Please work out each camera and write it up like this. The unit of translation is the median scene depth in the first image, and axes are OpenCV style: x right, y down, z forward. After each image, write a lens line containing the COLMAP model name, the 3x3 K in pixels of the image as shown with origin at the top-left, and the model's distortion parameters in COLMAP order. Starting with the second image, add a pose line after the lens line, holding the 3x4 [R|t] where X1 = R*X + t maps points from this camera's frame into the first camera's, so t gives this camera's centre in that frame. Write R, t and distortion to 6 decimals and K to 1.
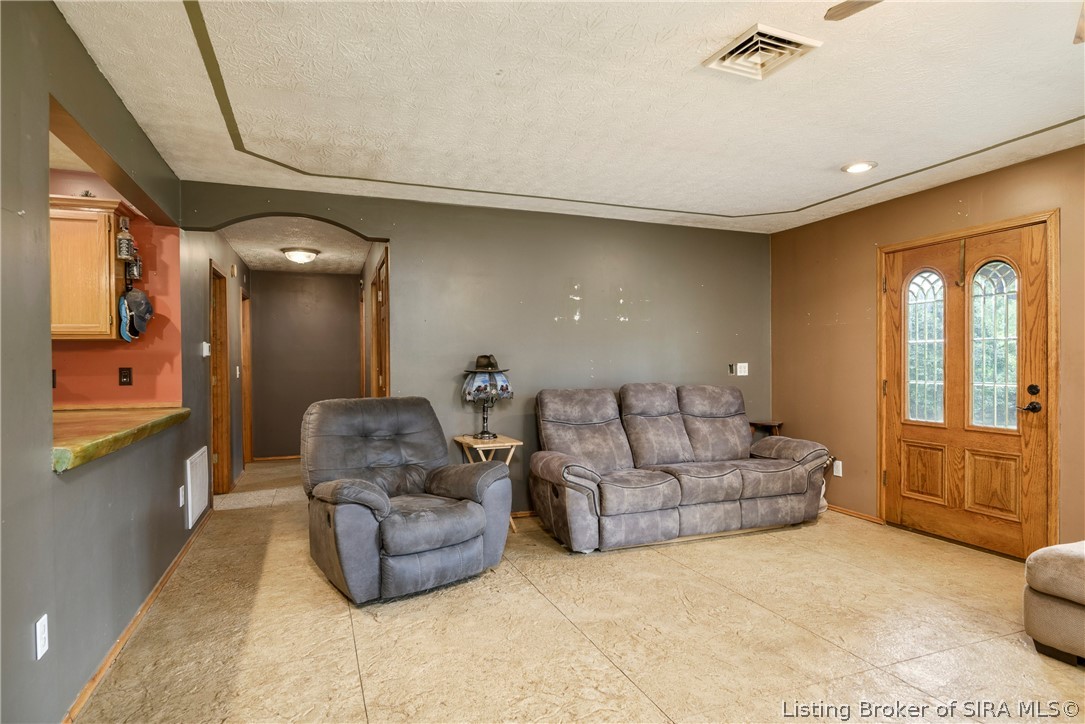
lens RADIAL K [[586.3, 0, 542.5], [0, 586.3, 362.0], [0, 0, 1]] dist [0.001276, 0.001519]
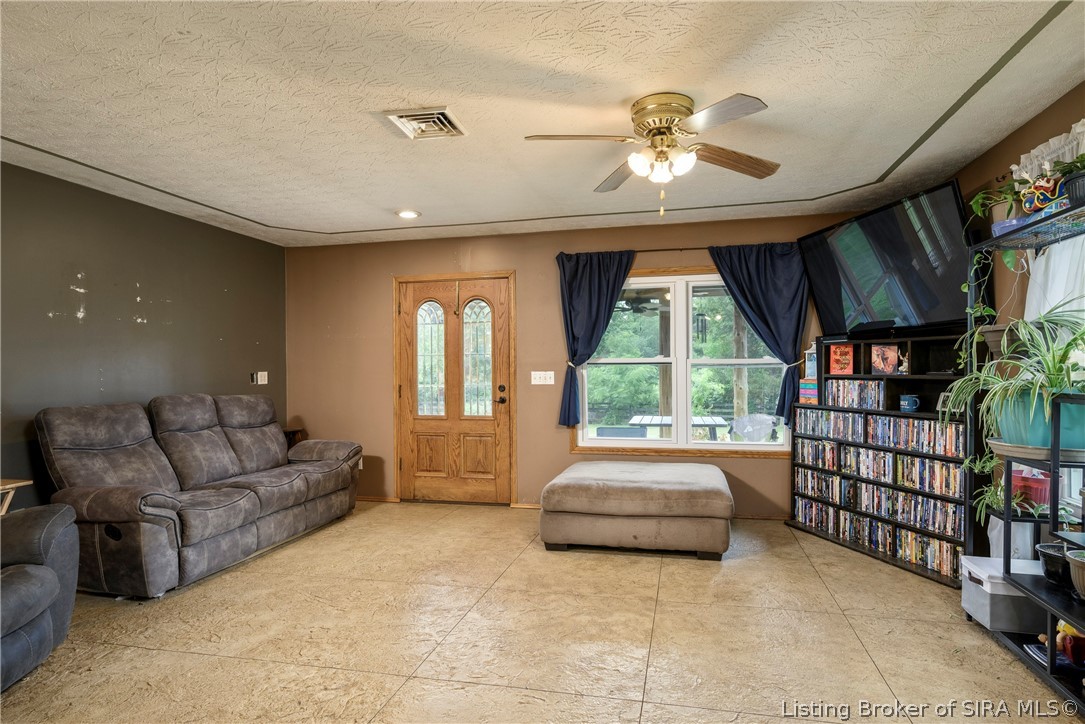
lens RADIAL K [[589.2, 0, 542.5], [0, 589.2, 362.0], [0, 0, 1]] dist [-0.000596, -0.000230]
pose [[0.565914, 0.008742, 0.824418, -0.297048], [0.003692, 0.999907, -0.013138, 0.000178], [-0.824456, 0.010479, 0.565829, 0.054912]]
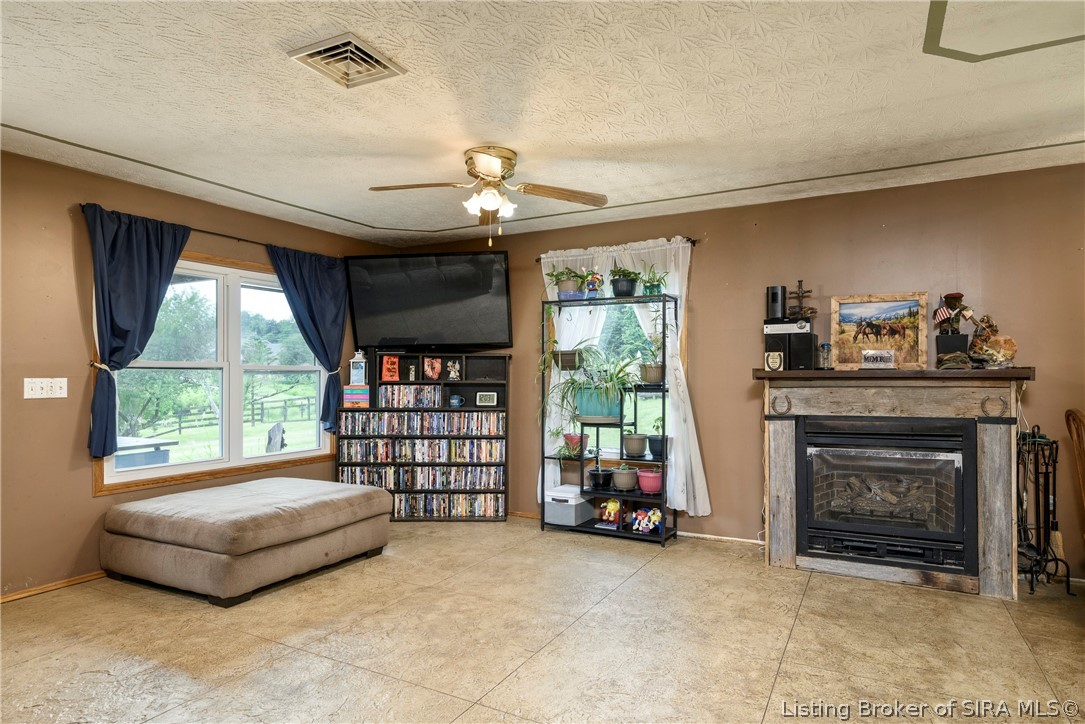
lens RADIAL K [[649.4, 0, 542.5], [0, 649.4, 362.0], [0, 0, 1]] dist [-0.000501, 0.000156]
pose [[-0.655350, 0.022034, 0.755004, -0.381054], [0.002338, 0.999629, -0.027144, 0.008536], [-0.755321, -0.016024, -0.655159, 0.842077]]
